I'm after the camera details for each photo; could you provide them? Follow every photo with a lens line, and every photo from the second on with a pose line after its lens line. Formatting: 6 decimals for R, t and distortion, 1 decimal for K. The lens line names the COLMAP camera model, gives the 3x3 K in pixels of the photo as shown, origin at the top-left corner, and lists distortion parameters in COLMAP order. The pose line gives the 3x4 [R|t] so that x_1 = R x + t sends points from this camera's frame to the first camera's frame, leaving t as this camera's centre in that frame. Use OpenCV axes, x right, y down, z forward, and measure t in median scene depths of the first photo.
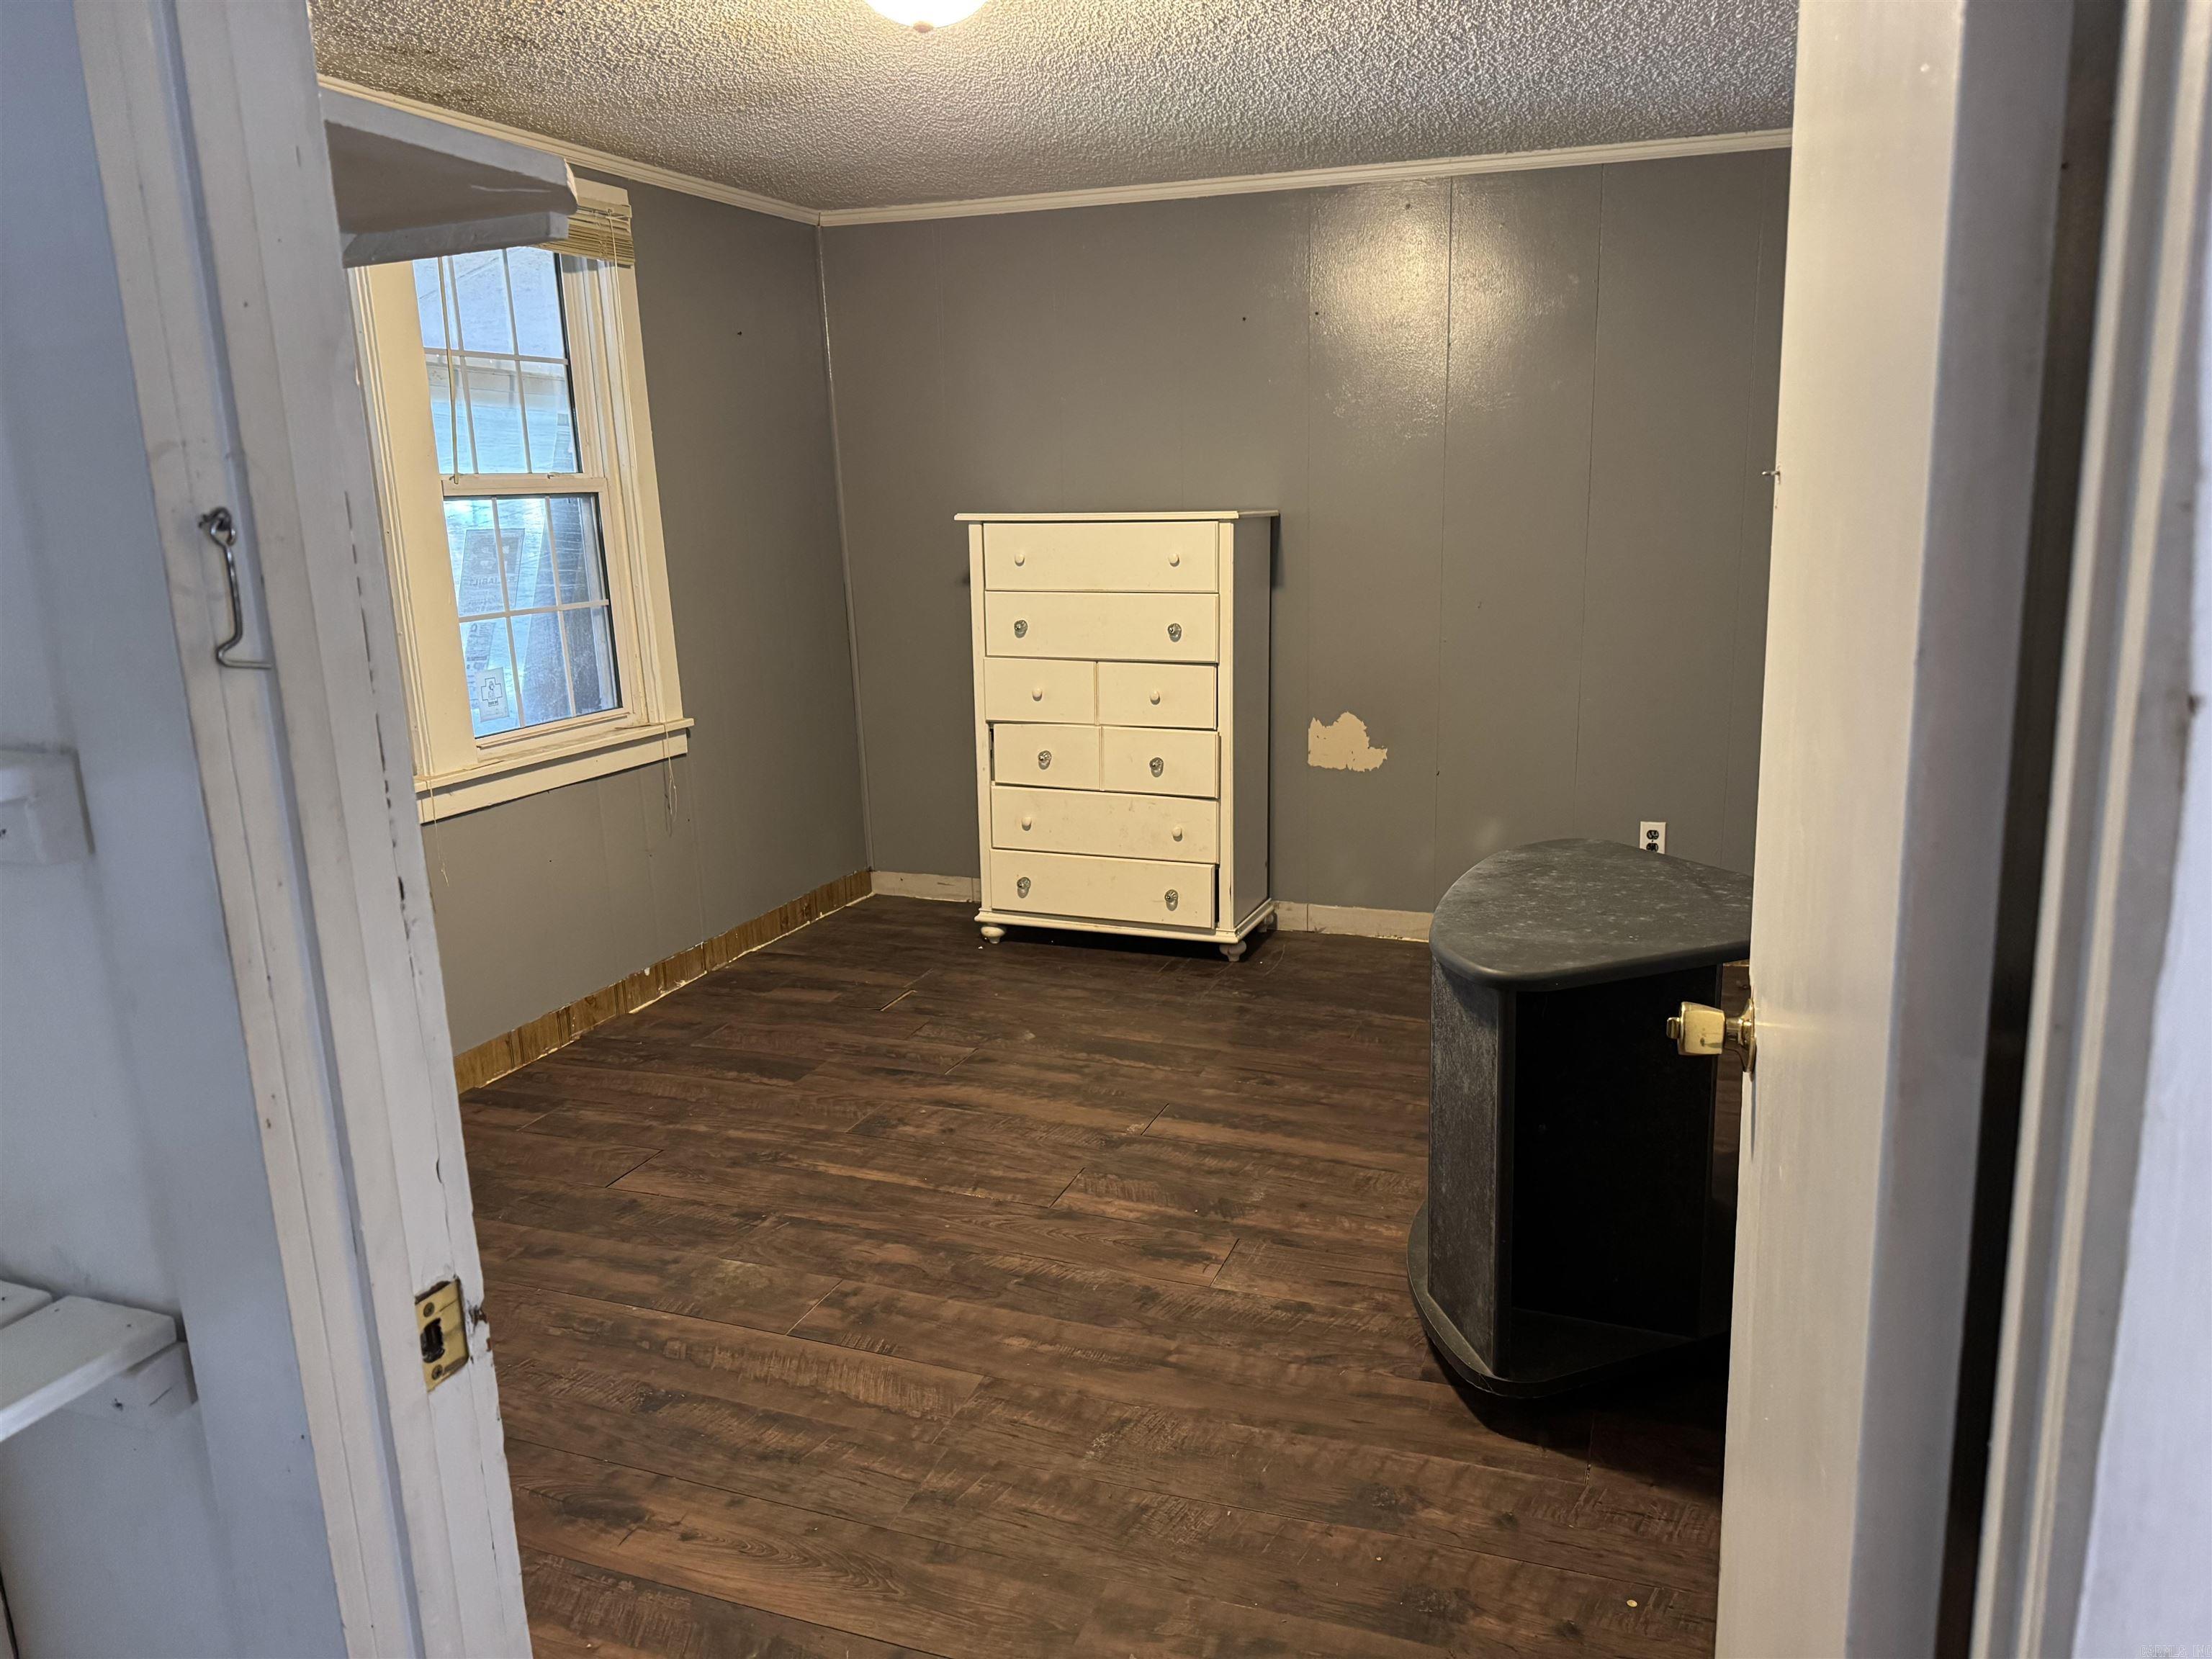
lens RADIAL K [[1549.7, 0, 1113.6], [0, 1549.7, 836.1], [0, 0, 1]] dist [0.055527, -0.064869]
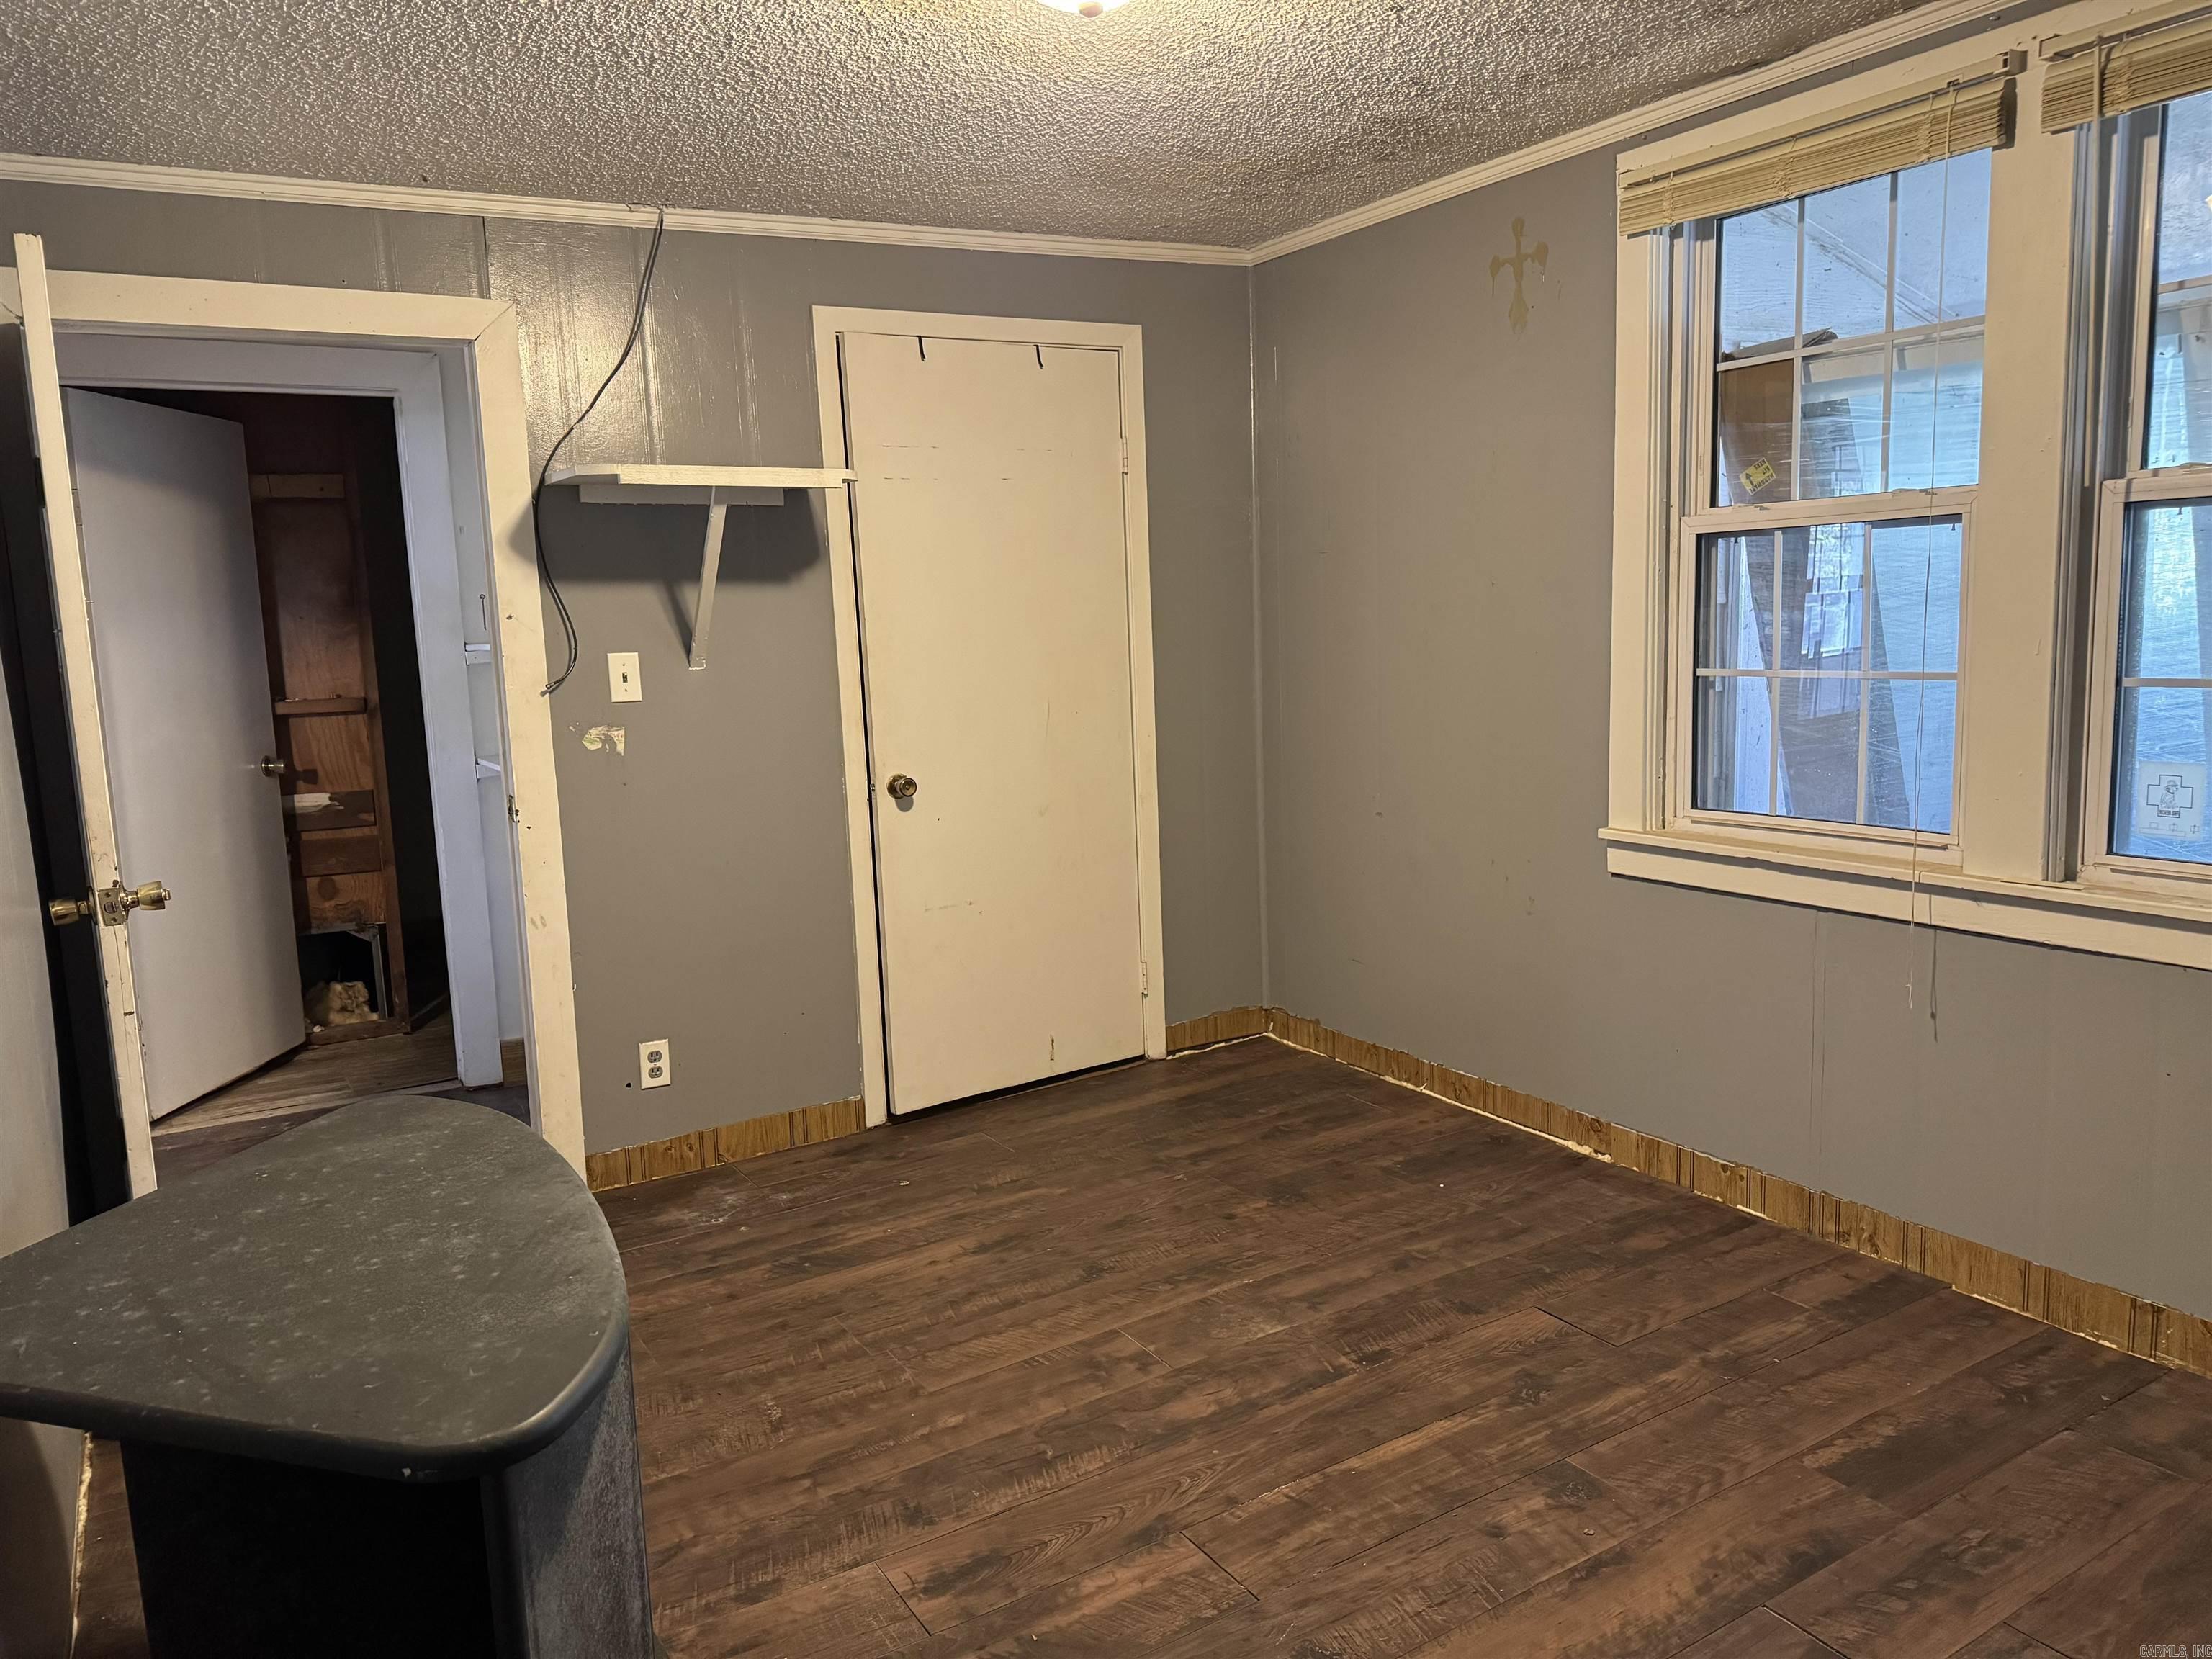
lens RADIAL K [[1549.7, 0, 1121.9], [0, 1549.7, 810.8], [0, 0, 1]] dist [0.055527, -0.064869]
pose [[-0.614169, 0.163861, -0.771976, 0.532016], [-0.113042, 0.949852, 0.291551, -0.319120], [0.781037, 0.266327, -0.564846, 1.427698]]
